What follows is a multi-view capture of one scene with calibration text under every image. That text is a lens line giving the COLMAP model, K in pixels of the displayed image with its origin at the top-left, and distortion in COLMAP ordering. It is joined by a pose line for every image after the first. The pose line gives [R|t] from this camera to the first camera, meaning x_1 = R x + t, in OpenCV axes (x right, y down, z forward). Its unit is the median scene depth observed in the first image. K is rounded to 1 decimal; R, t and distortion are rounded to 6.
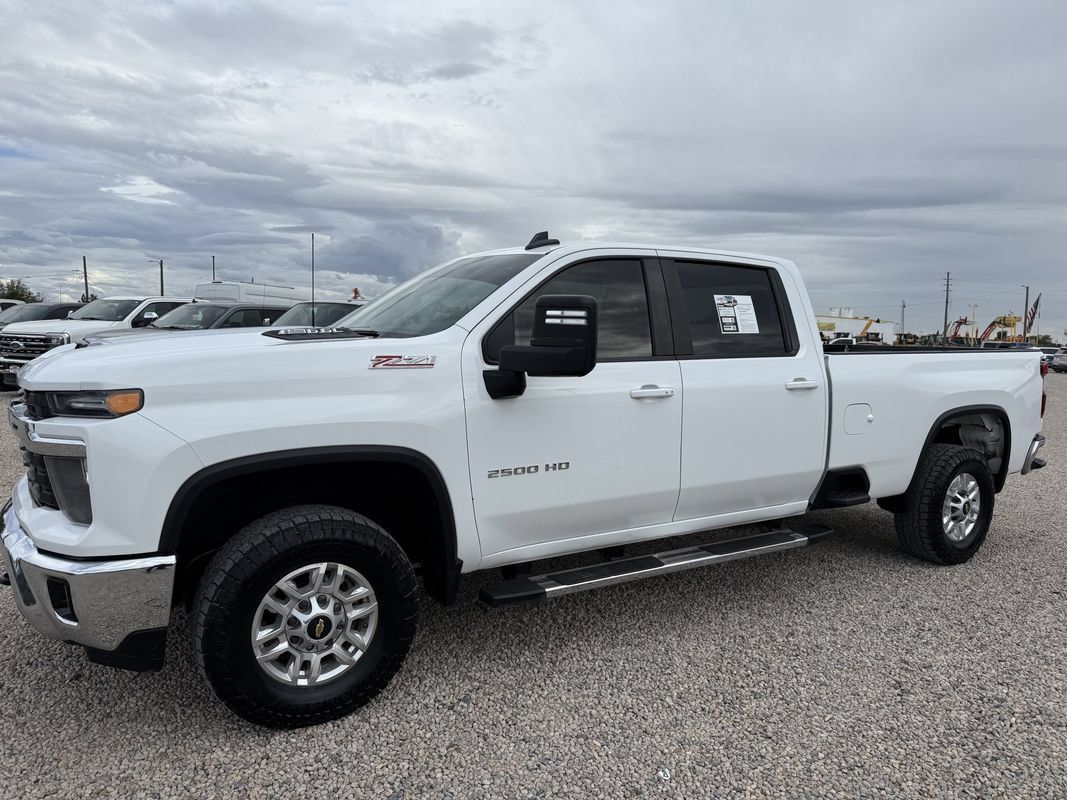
lens RADIAL K [[778.9, 0, 528.2], [0, 778.9, 396.4], [0, 0, 1]] dist [0.019800, -0.027217]
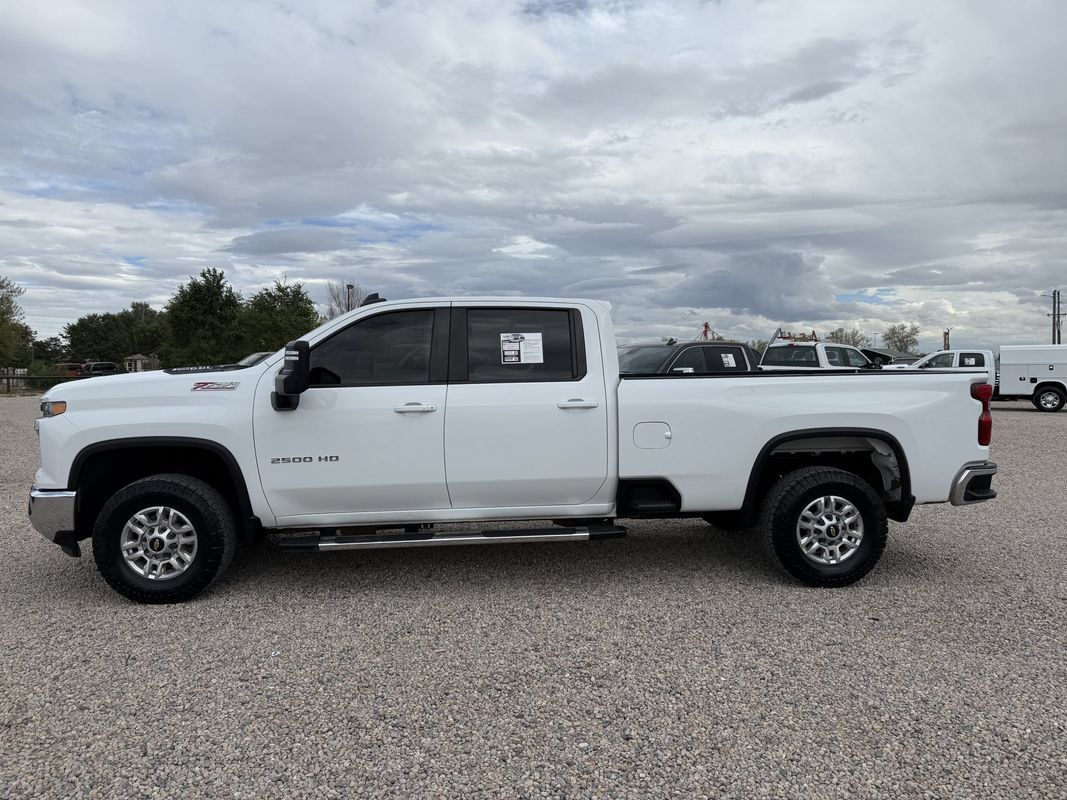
lens RADIAL K [[780.7, 0, 536.7], [0, 780.7, 396.9], [0, 0, 1]] dist [0.017606, -0.023991]
pose [[0.901515, -0.019459, -0.432310, 1.106052], [0.000791, 0.999061, -0.043321, 0.040075], [0.432747, 0.038712, 0.900684, -0.188782]]
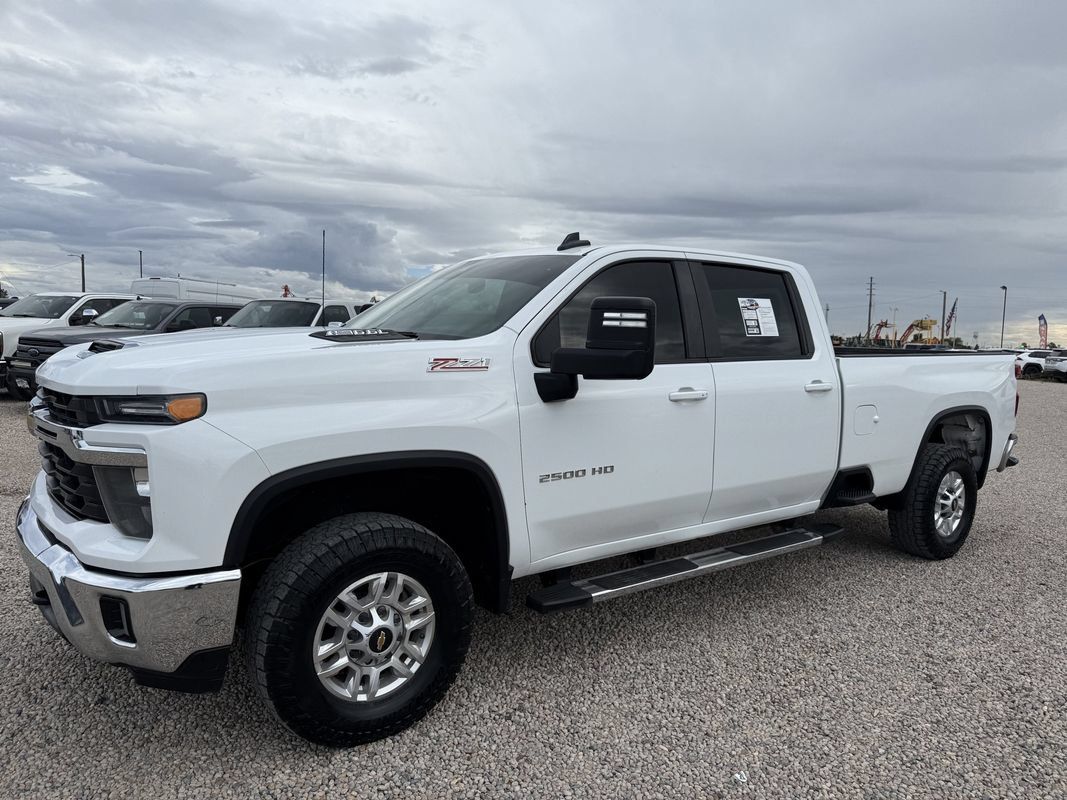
lens RADIAL K [[780.7, 0, 536.7], [0, 780.7, 396.9], [0, 0, 1]] dist [0.017606, -0.023991]
pose [[0.995841, -0.001947, 0.091090, -0.144162], [0.001940, 0.999998, 0.000172, -0.003586], [-0.091090, 0.000005, 0.995843, 0.019092]]
